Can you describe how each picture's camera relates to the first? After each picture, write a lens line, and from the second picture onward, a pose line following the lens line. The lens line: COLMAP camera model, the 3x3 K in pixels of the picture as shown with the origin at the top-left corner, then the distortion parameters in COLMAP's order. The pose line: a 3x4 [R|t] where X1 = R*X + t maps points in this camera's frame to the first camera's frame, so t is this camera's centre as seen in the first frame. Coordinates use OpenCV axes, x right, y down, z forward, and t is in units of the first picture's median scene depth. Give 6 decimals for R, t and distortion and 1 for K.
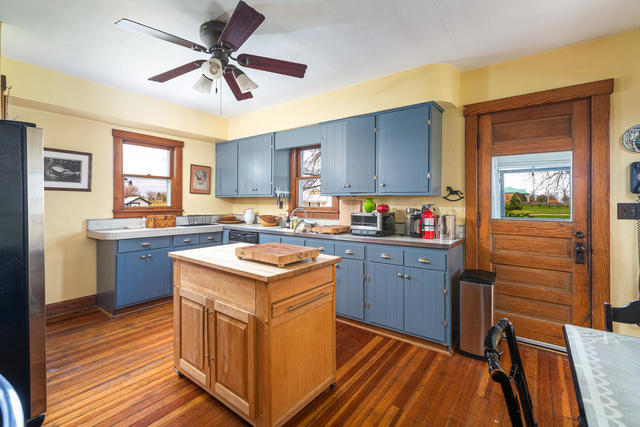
lens RADIAL K [[293.6, 0, 319.5], [0, 293.6, 202.1], [0, 0, 1]] dist [-0.000617, 0.000079]
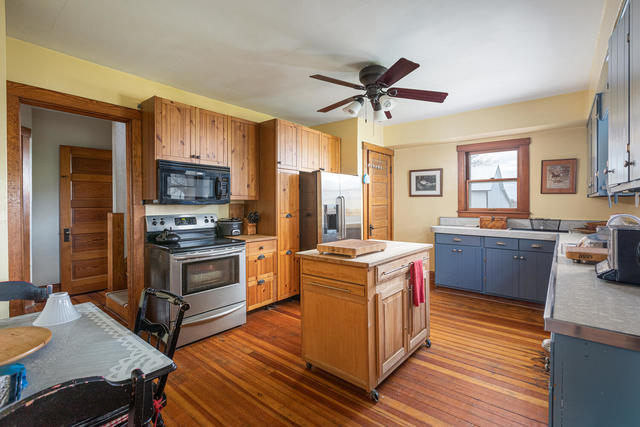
lens RADIAL K [[293.6, 0, 333.9], [0, 293.6, 203.3], [0, 0, 1]] dist [-0.000617, 0.000079]
pose [[-0.023588, -0.006034, -0.999704, 0.524713], [0.002893, 0.999977, -0.006104, 0.002382], [0.999718, -0.003036, -0.023570, 0.471791]]
